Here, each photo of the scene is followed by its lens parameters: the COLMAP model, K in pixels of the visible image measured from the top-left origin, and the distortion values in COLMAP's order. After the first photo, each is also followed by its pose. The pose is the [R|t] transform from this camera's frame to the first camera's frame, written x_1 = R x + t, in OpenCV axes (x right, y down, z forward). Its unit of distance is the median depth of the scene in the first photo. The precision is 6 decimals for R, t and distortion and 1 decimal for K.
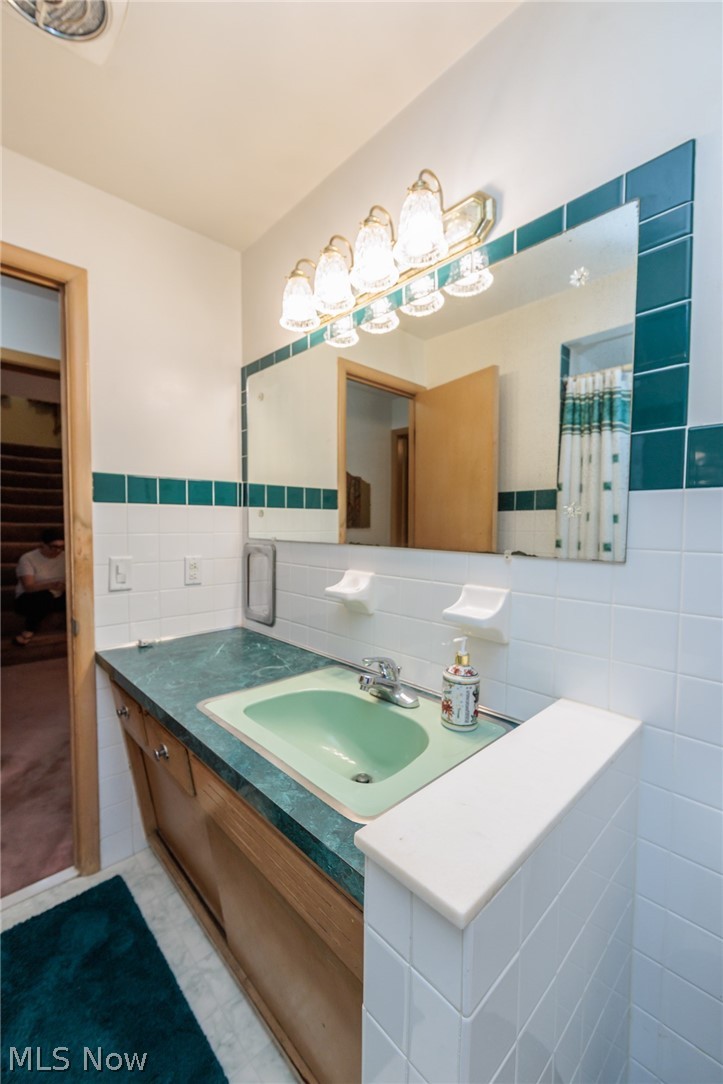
lens RADIAL K [[426.2, 0, 356.2], [0, 426.2, 540.1], [0, 0, 1]] dist [-0.007158, 0.000251]
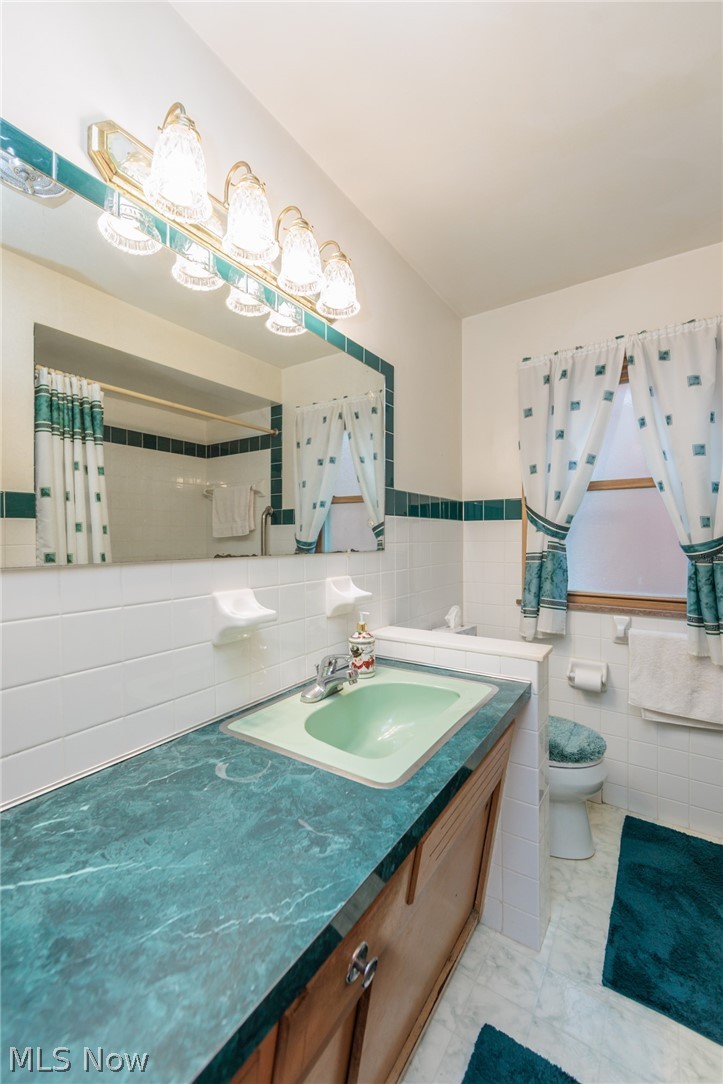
lens RADIAL K [[426.2, 0, 358.0], [0, 426.2, 543.2], [0, 0, 1]] dist [-0.007158, 0.000251]
pose [[-0.186584, -0.019222, 0.982251, -0.807136], [0.045069, 0.998589, 0.028103, -0.027217], [-0.981405, 0.049513, -0.185454, 0.905567]]
